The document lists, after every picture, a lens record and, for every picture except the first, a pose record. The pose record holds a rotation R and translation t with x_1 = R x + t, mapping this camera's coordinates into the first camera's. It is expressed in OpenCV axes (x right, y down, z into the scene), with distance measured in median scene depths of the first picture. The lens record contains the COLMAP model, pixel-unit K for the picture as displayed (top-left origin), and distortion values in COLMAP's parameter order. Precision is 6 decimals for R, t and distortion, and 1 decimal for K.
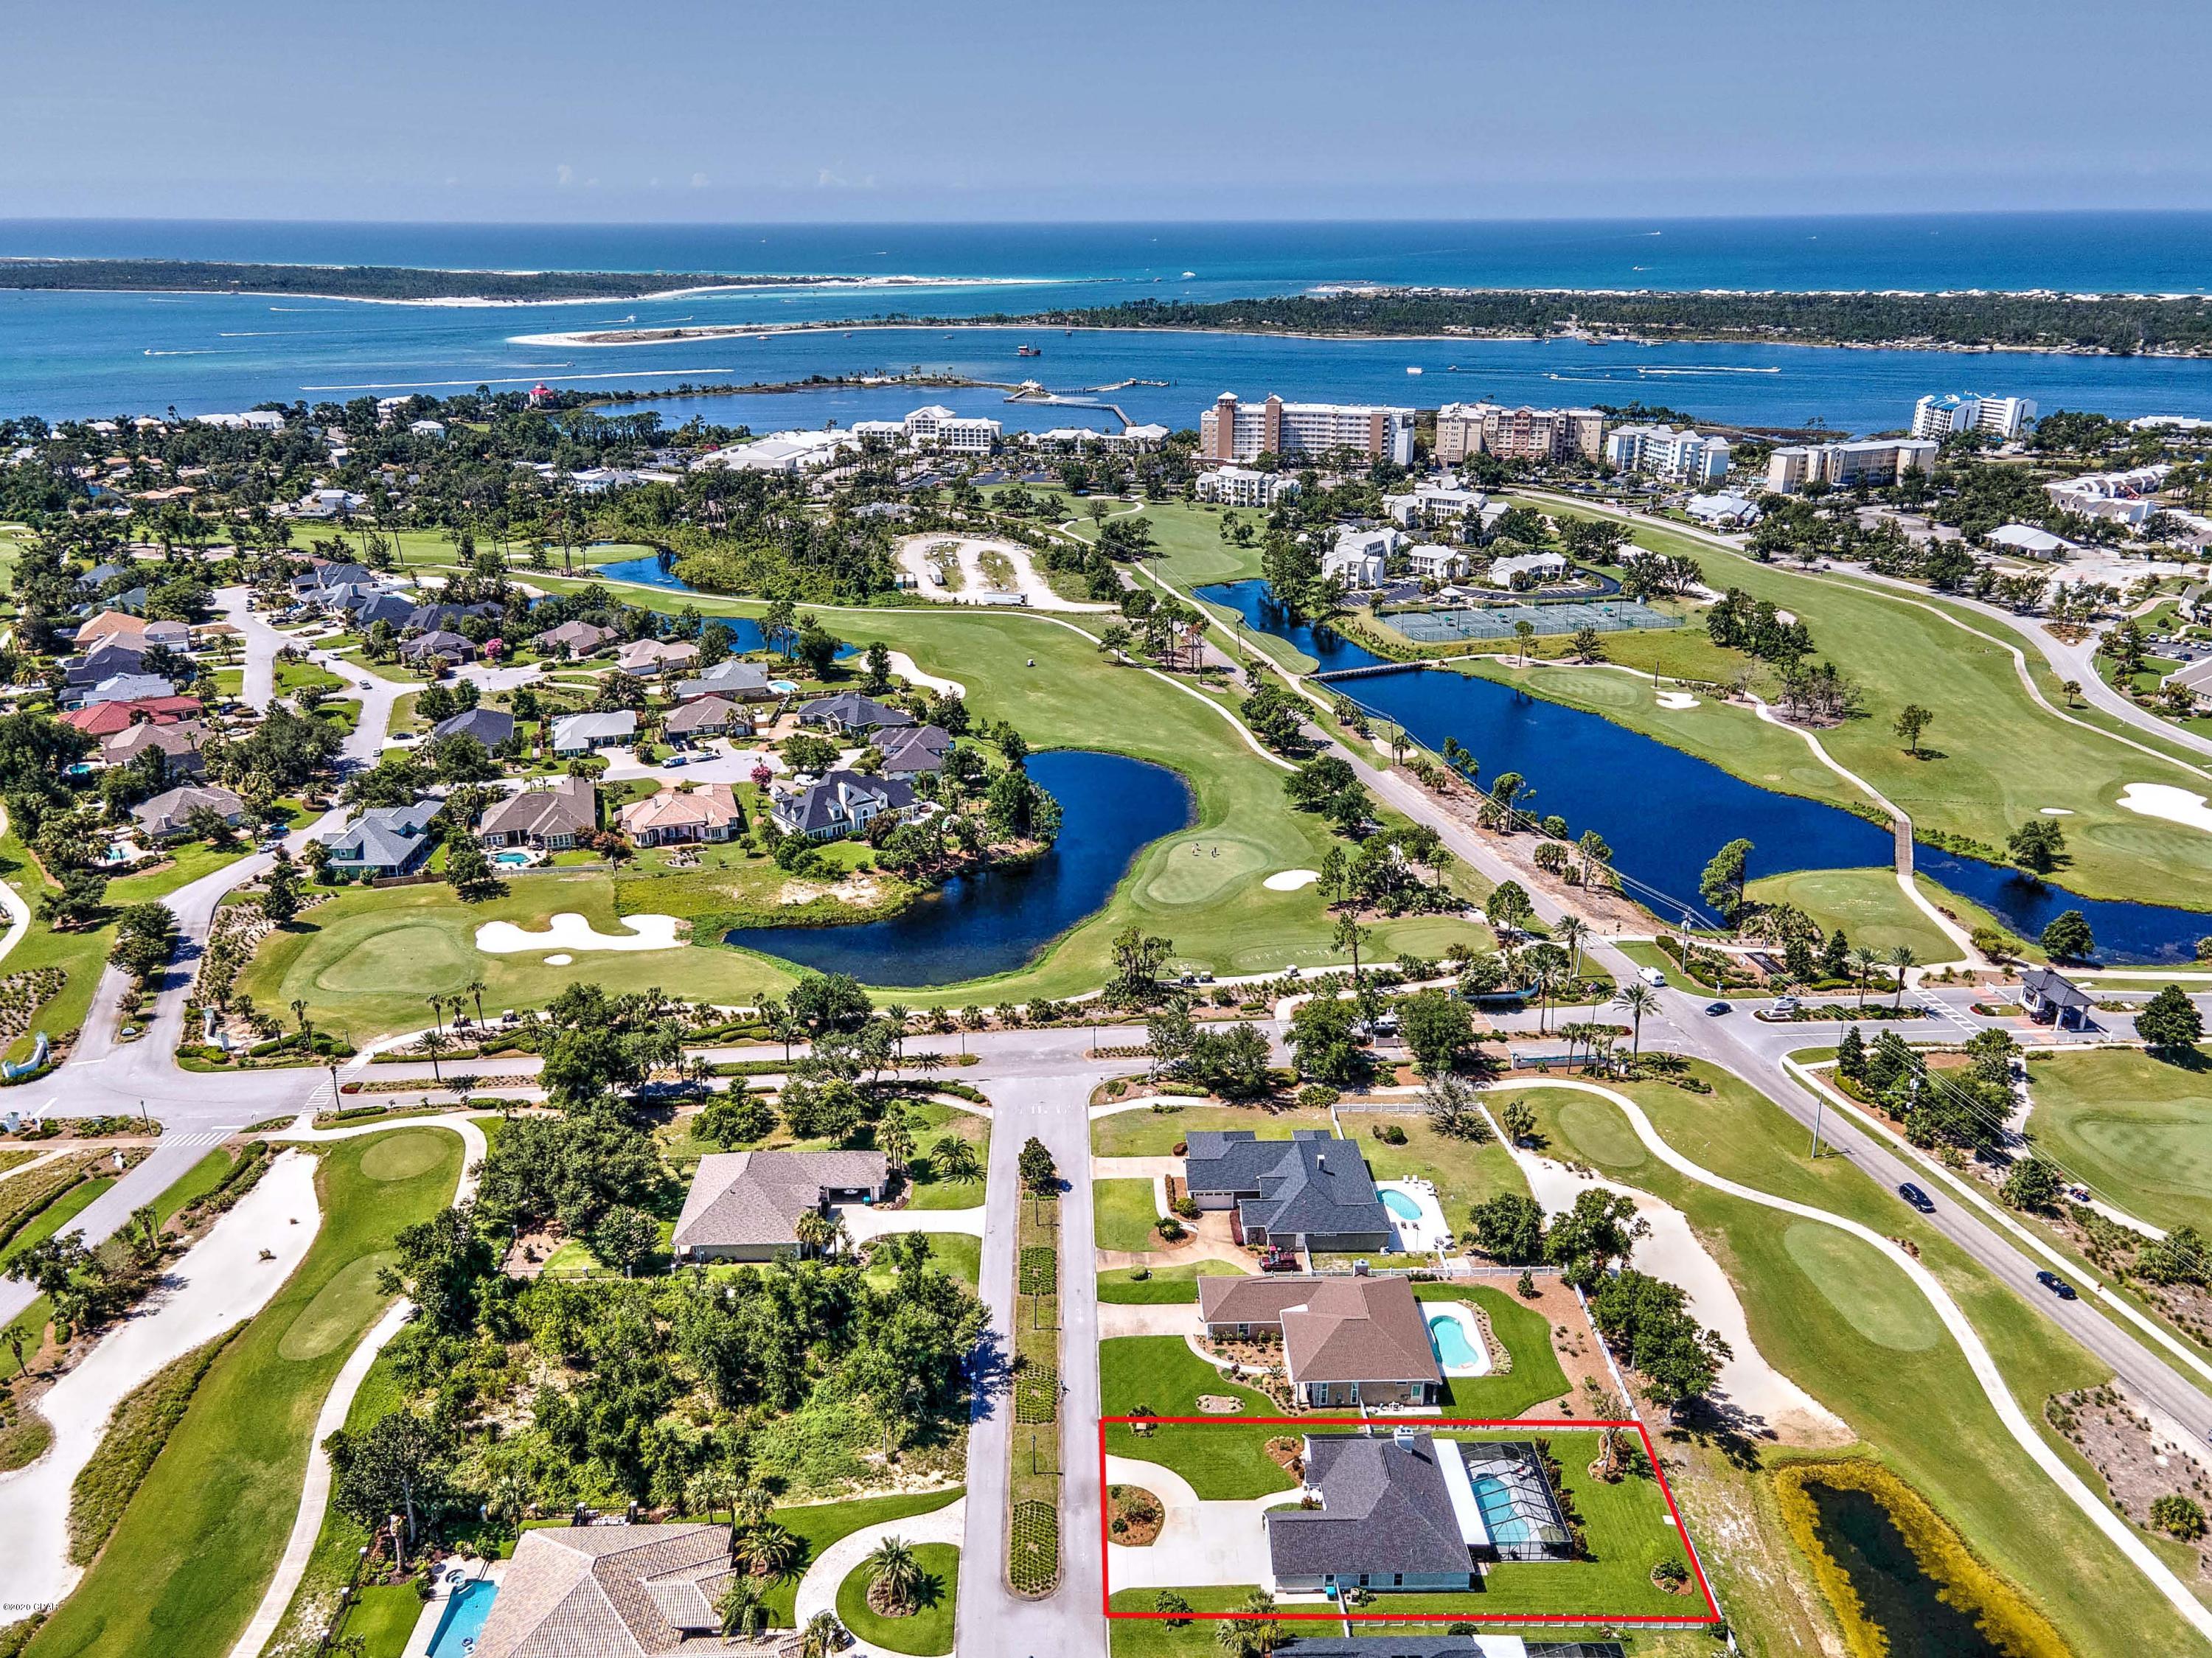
lens RADIAL K [[1672.8, 0, 1106.8], [0, 1672.8, 754.3], [0, 0, 1]] dist [0.034135, 0.000703]
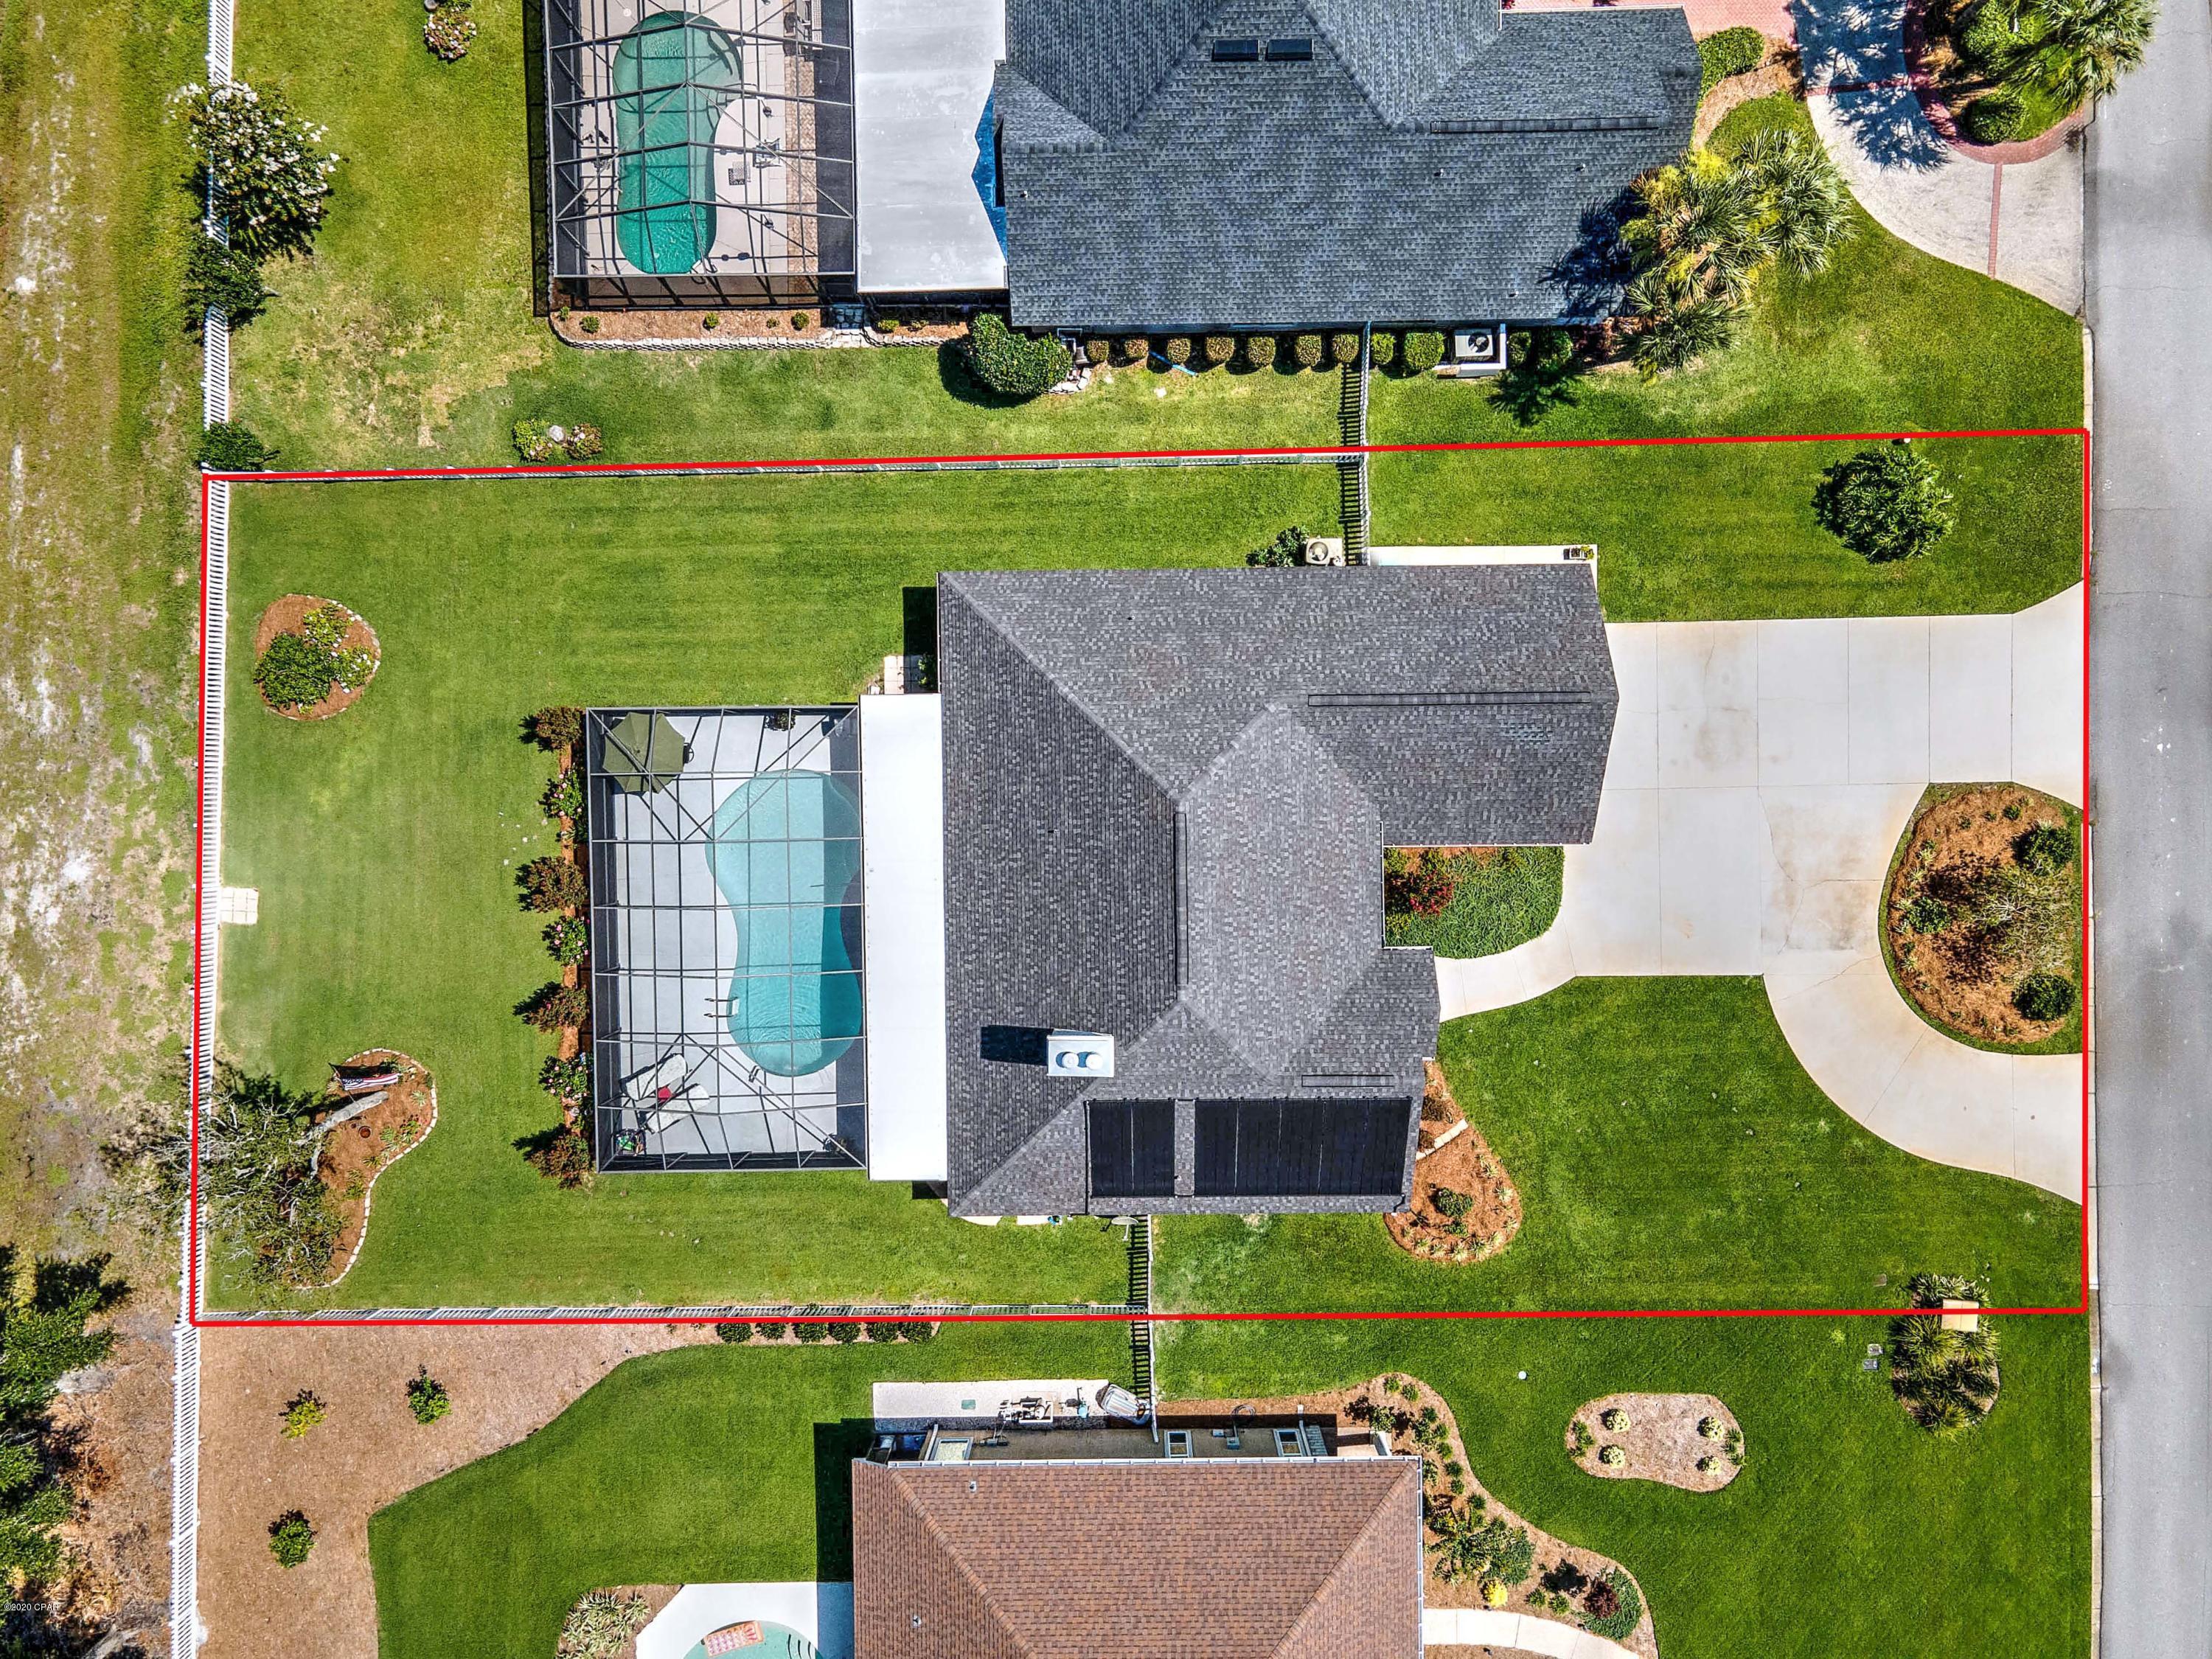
lens RADIAL K [[1605.1, 0, 1041.6], [0, 1605.1, 833.0], [0, 0, 1]] dist [0.032931, 0.009697]
pose [[-0.999804, -0.019443, 0.003655, 0.112377], [0.009635, -0.317205, 0.948308, 0.107108], [-0.017278, 0.948158, 0.317330, 0.542517]]
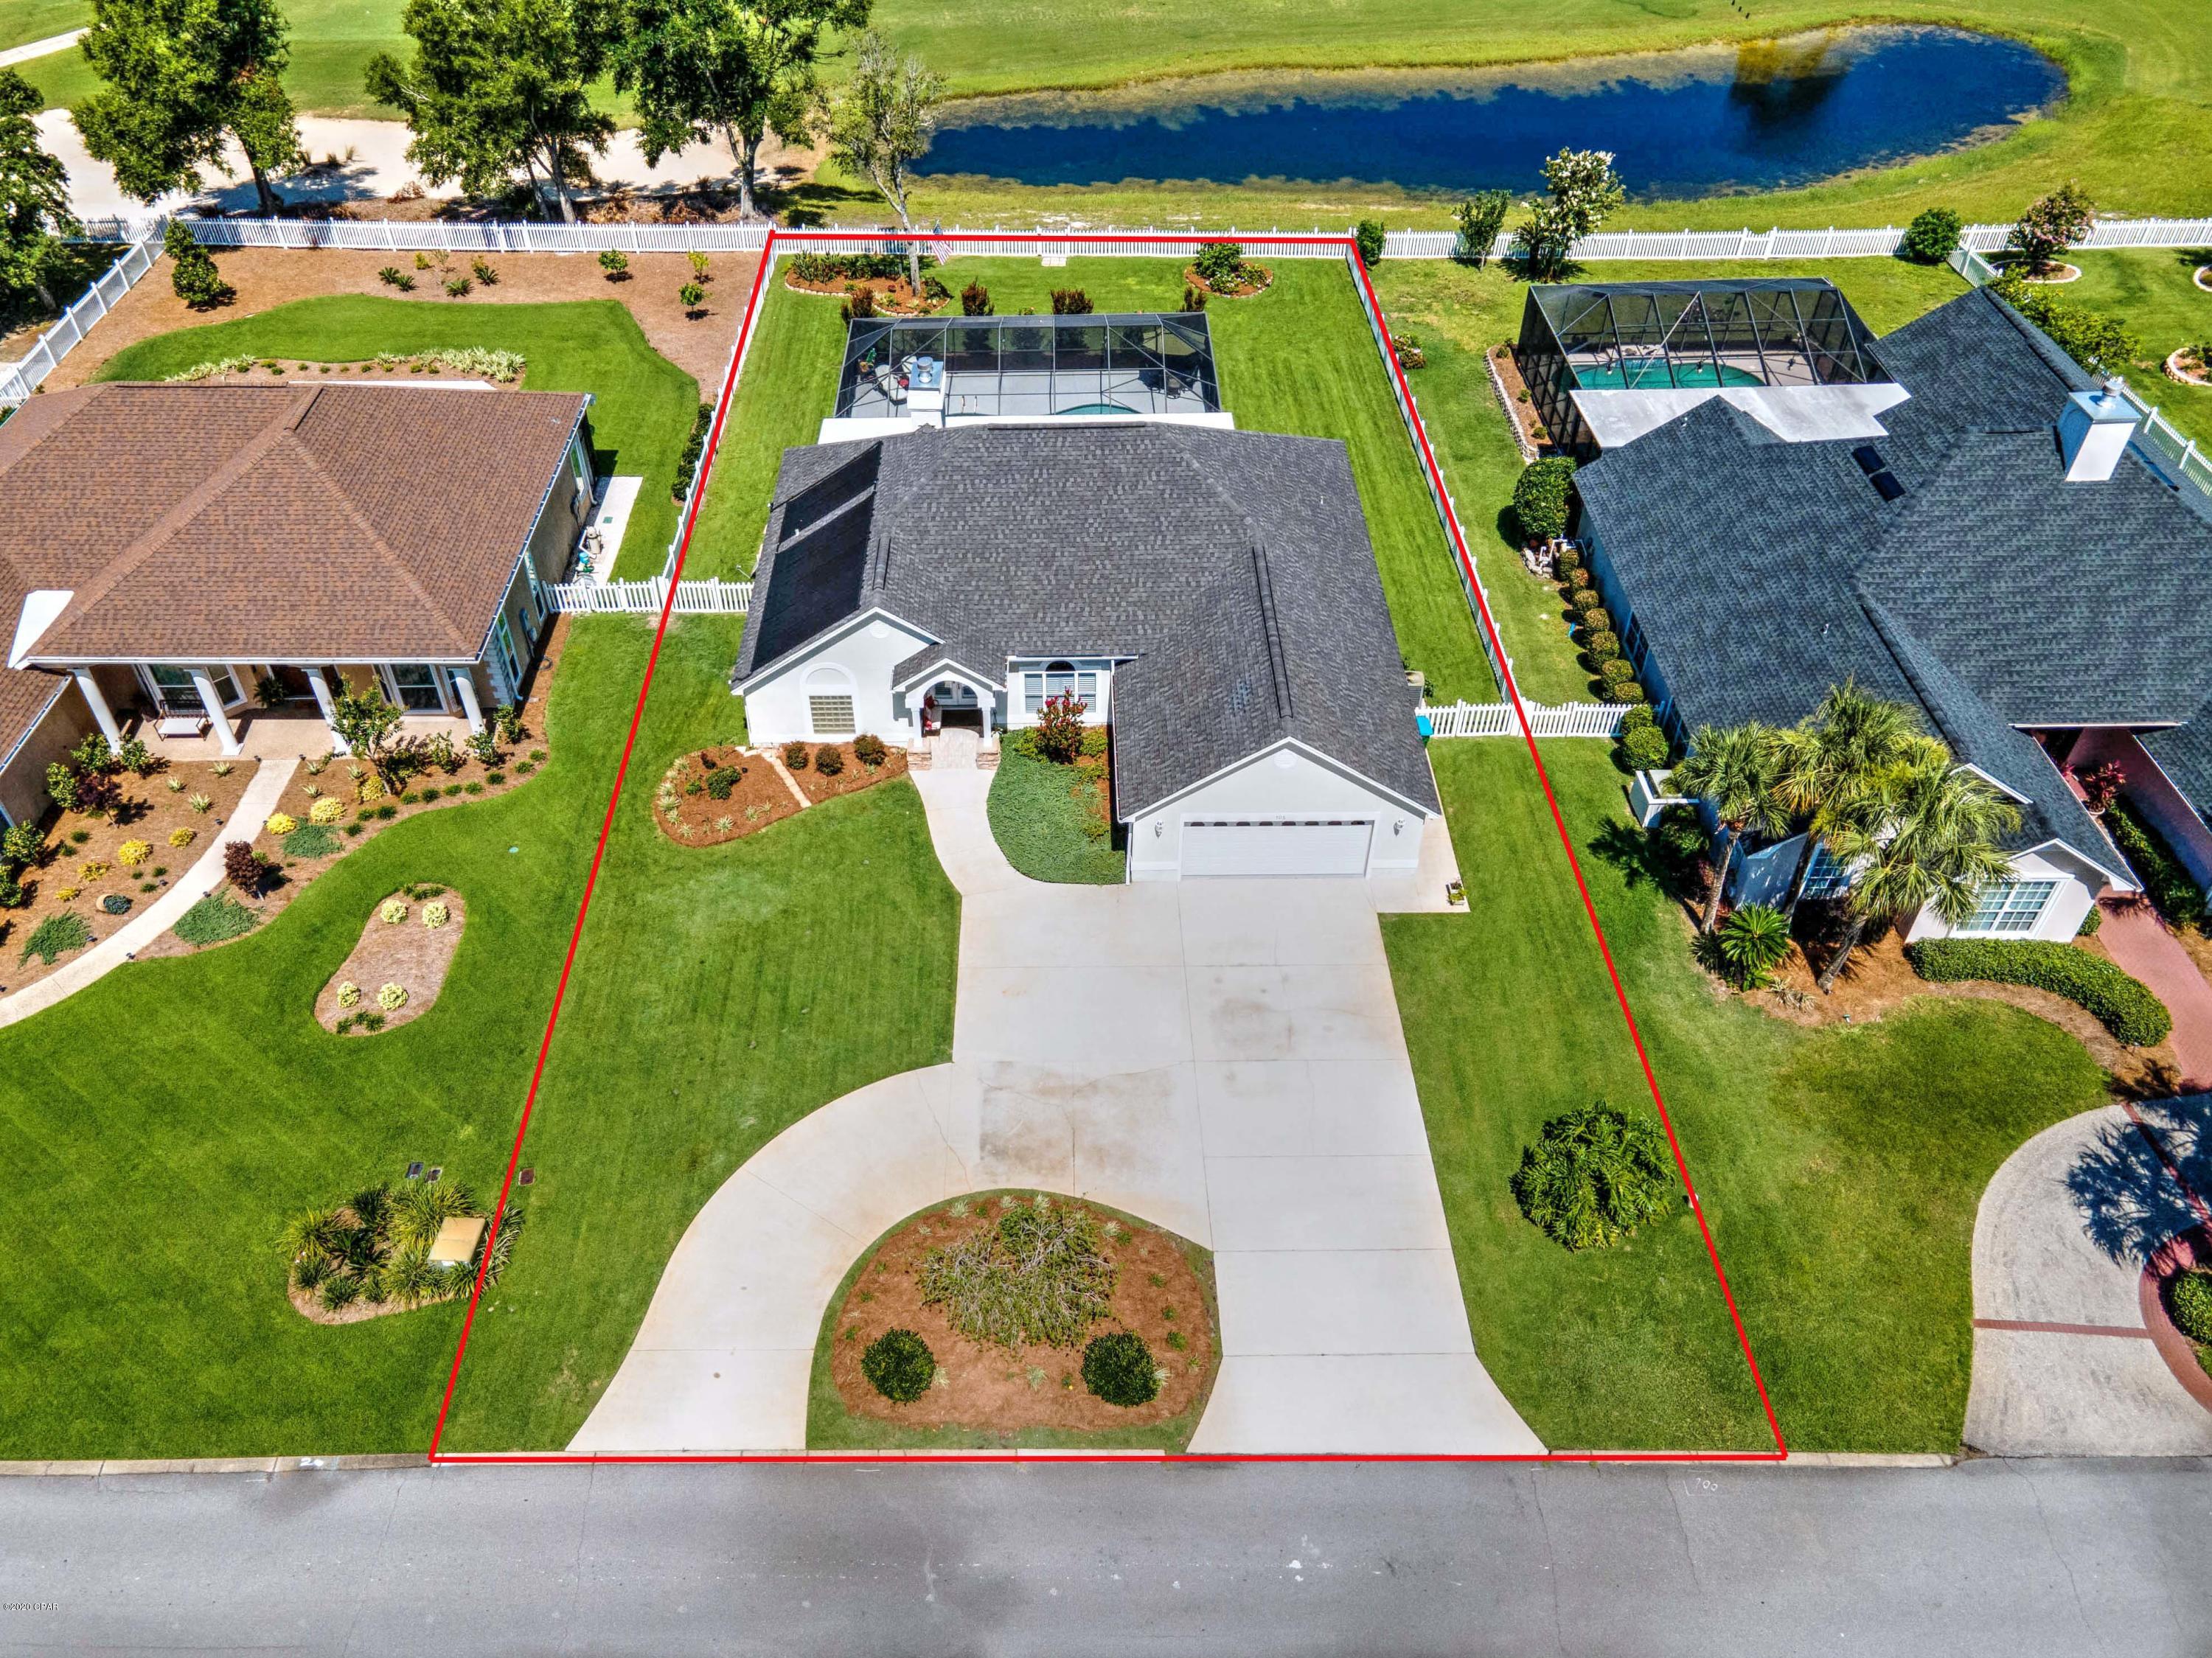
lens RADIAL K [[1605.0, 0, 1041.6], [0, 1605.0, 832.5], [0, 0, 1]] dist [0.032931, 0.009697]
pose [[0.031767, -0.681034, 0.731563, -0.053319], [0.315870, 0.701261, 0.639108, 0.172247], [-0.948271, 0.210776, 0.237395, 0.568326]]
